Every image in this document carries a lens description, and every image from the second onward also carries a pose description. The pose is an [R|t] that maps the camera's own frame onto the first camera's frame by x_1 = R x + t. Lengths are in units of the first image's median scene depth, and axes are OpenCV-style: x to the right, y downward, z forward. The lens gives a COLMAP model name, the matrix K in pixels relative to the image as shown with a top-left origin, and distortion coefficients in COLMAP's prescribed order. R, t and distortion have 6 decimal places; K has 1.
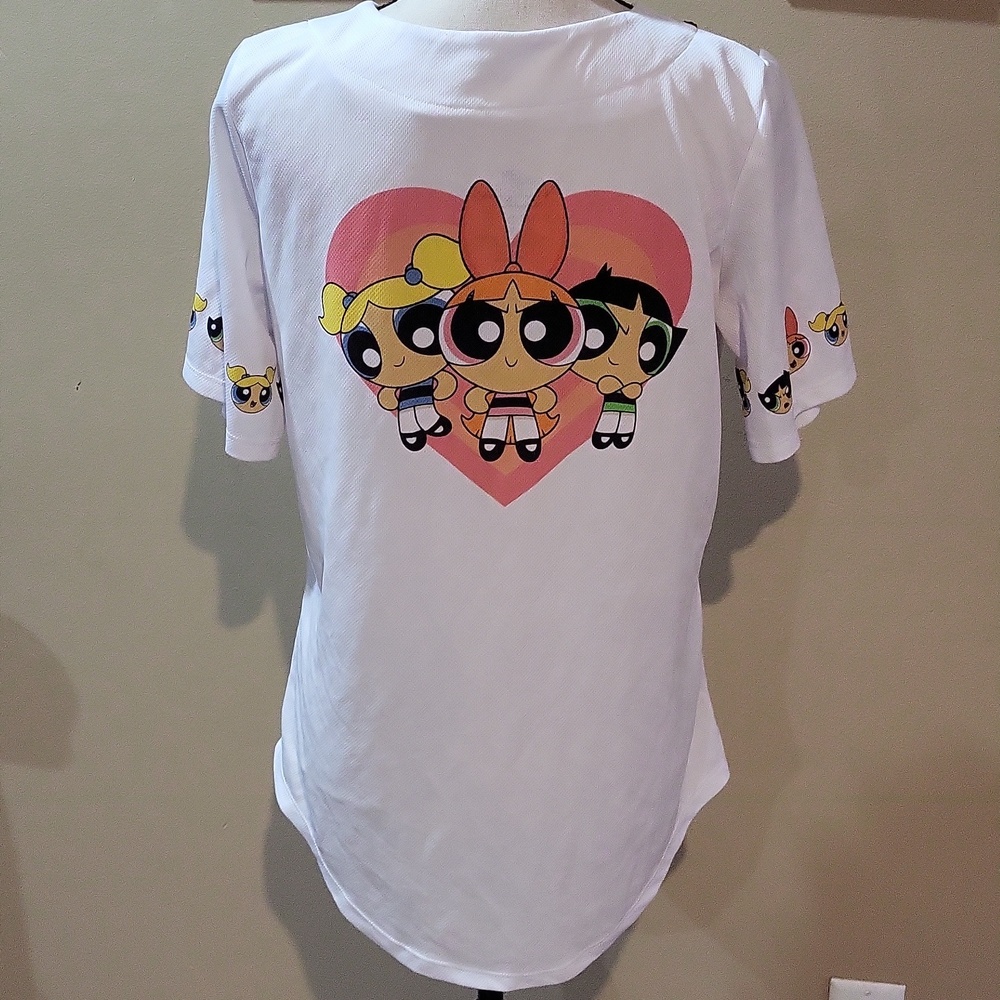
lens RADIAL K [[1570.3, 0, 528.6], [0, 1570.3, 465.1], [0, 0, 1]] dist [0.012848, -0.069722]
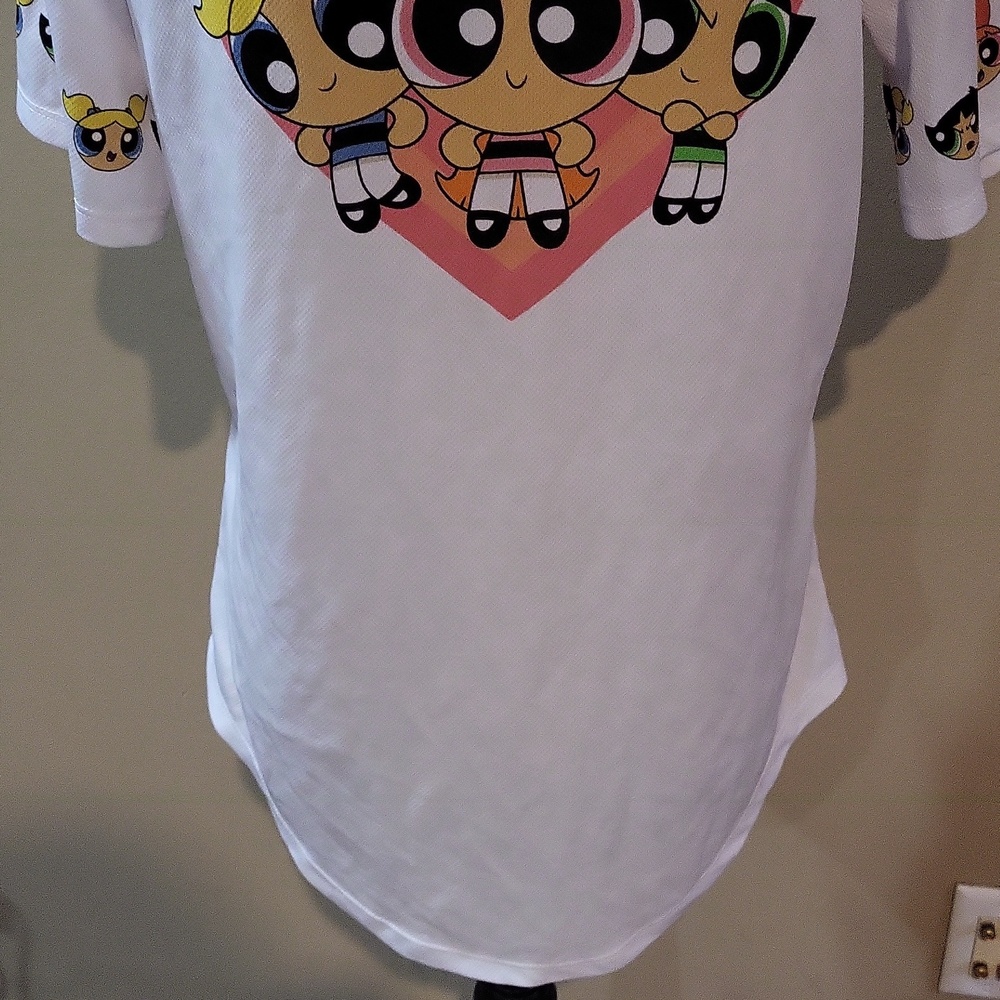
lens RADIAL K [[1689.2, 0, 500.0], [0, 1689.2, 500.0], [0, 0, 1]] dist [0.007213, 0.055599]
pose [[0.998796, -0.005100, -0.048787, 0.012797], [0.013449, 0.984939, 0.172380, -0.019173], [0.047173, -0.172828, 0.983822, 0.337855]]
